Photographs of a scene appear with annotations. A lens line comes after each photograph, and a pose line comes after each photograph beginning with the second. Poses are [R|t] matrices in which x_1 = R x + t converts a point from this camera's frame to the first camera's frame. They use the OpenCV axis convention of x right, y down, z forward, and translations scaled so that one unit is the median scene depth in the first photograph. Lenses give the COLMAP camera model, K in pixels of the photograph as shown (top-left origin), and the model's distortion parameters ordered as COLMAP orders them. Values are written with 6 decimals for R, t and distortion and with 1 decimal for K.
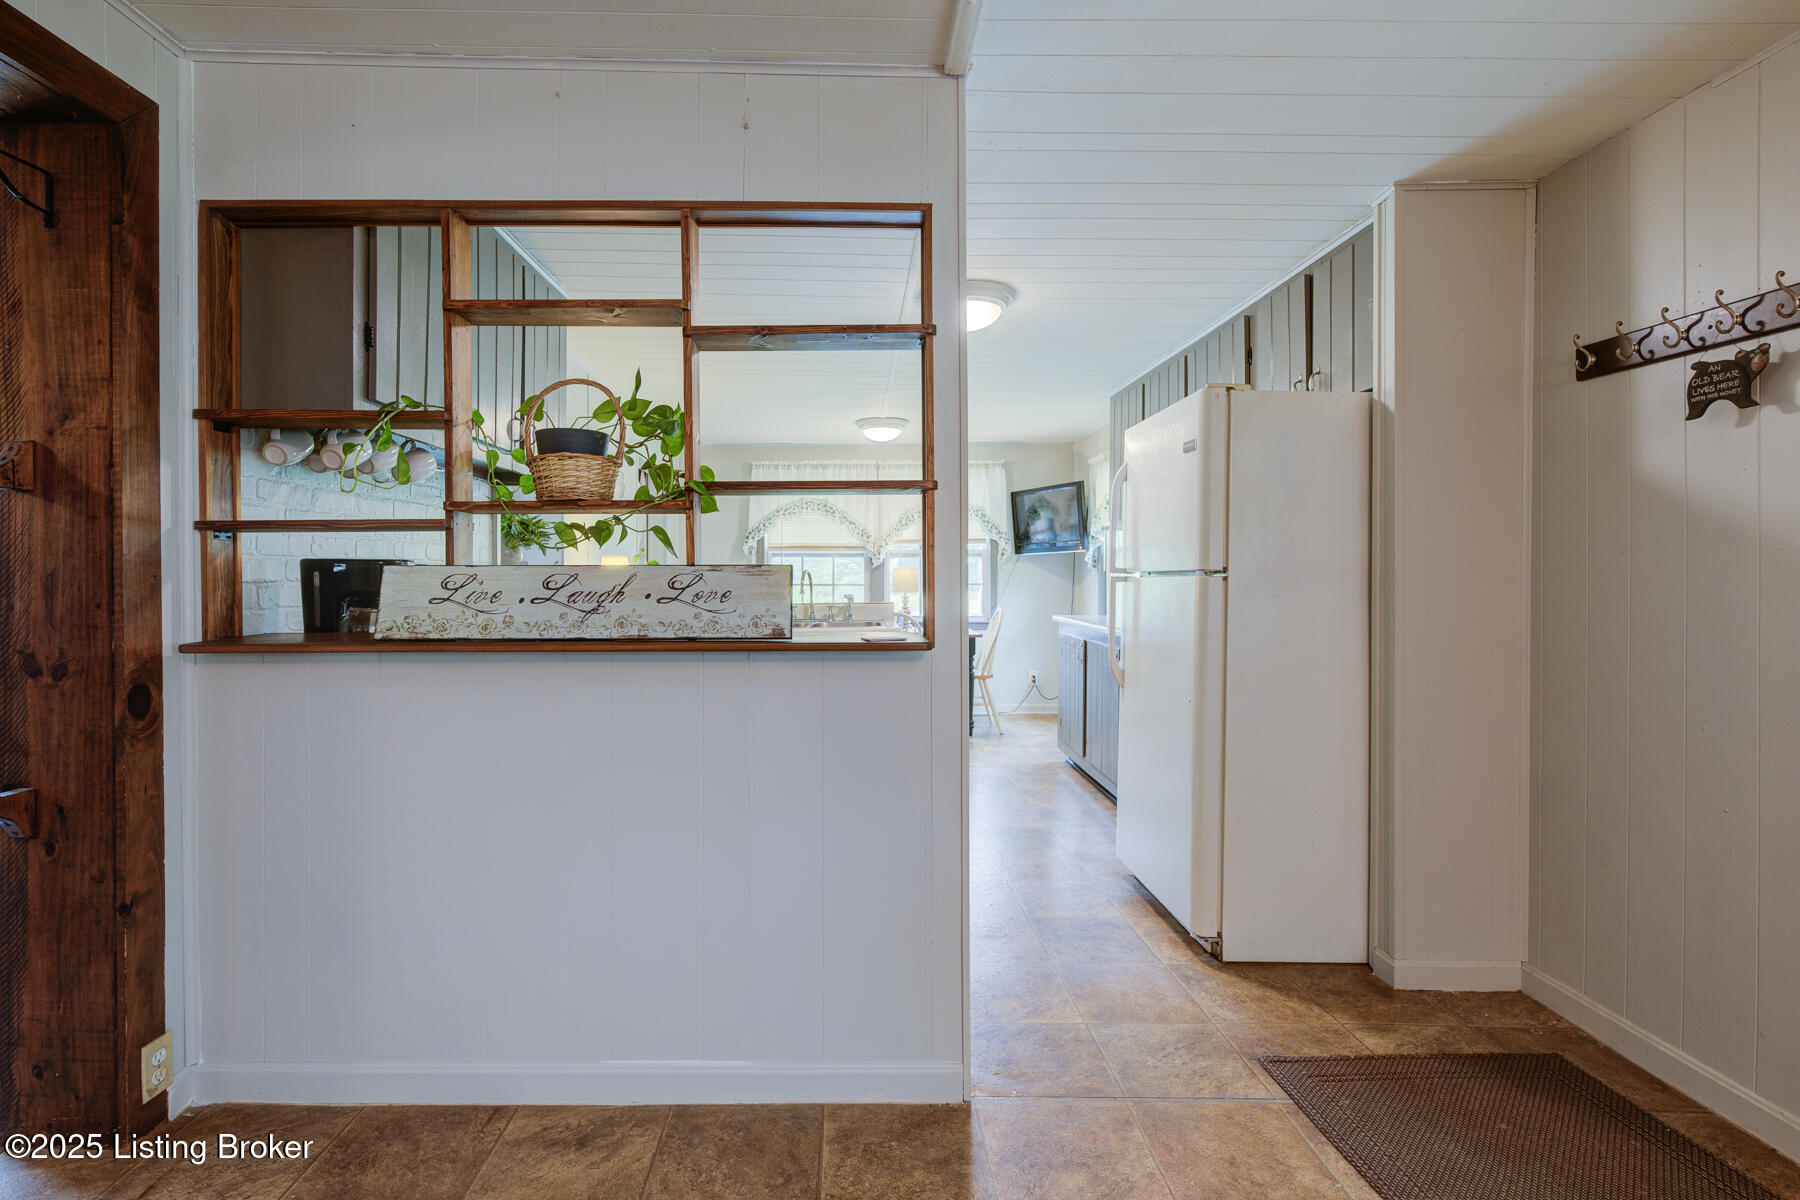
lens RADIAL K [[814.2, 0, 853.9], [0, 814.2, 583.5], [0, 0, 1]] dist [-0.003064, -0.000153]
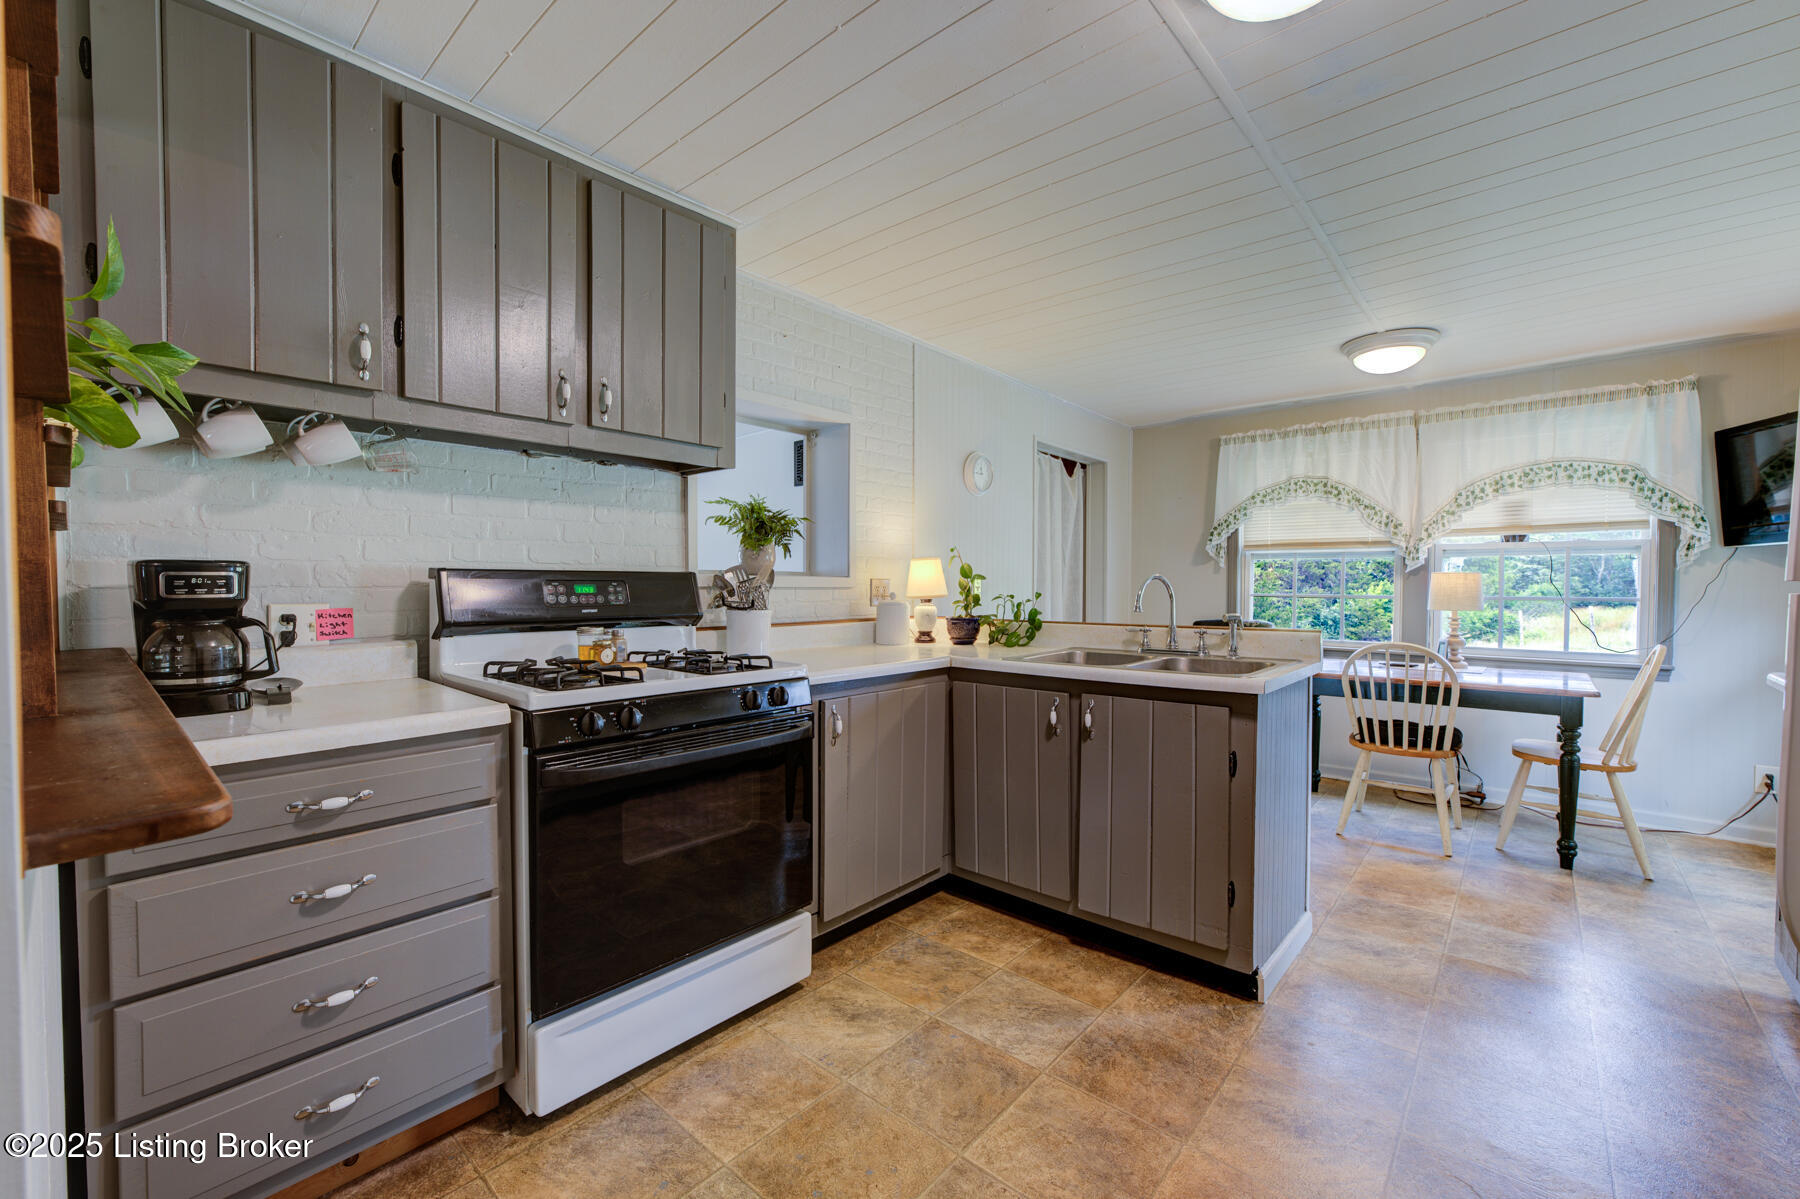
lens RADIAL K [[734.5, 0, 900.0], [0, 734.5, 599.5], [0, 0, 1]] dist [-0.002764, 0.000251]
pose [[0.749630, 0.021047, -0.661523, 0.111184], [-0.008396, 0.999716, 0.022293, -0.006643], [0.661804, -0.011157, 0.749594, 0.272177]]
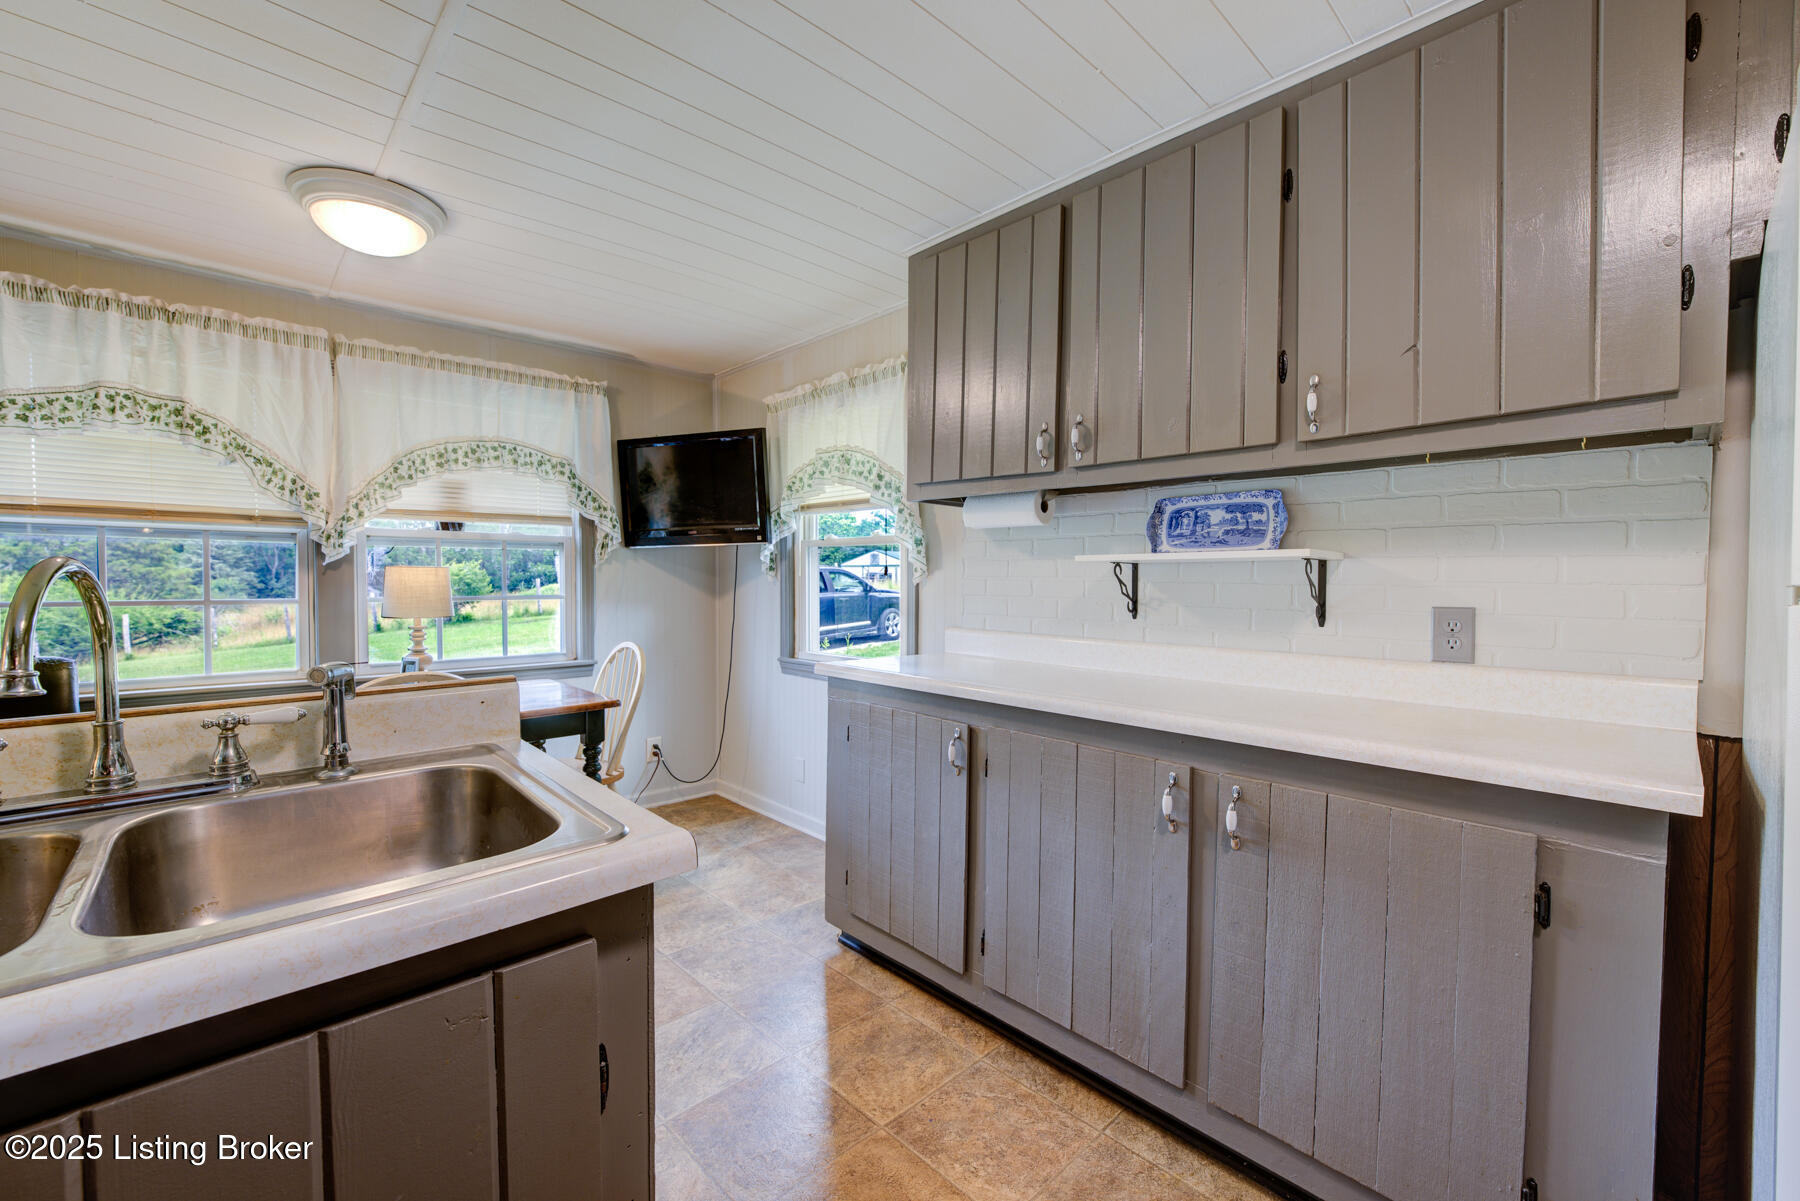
lens RADIAL K [[734.5, 0, 900.0], [0, 734.5, 600.5], [0, 0, 1]] dist [-0.002764, 0.000251]
pose [[0.729102, -0.013393, 0.684274, -0.023266], [-0.001893, 0.999765, 0.021585, -0.008517], [-0.684403, -0.017033, 0.728905, 0.473576]]
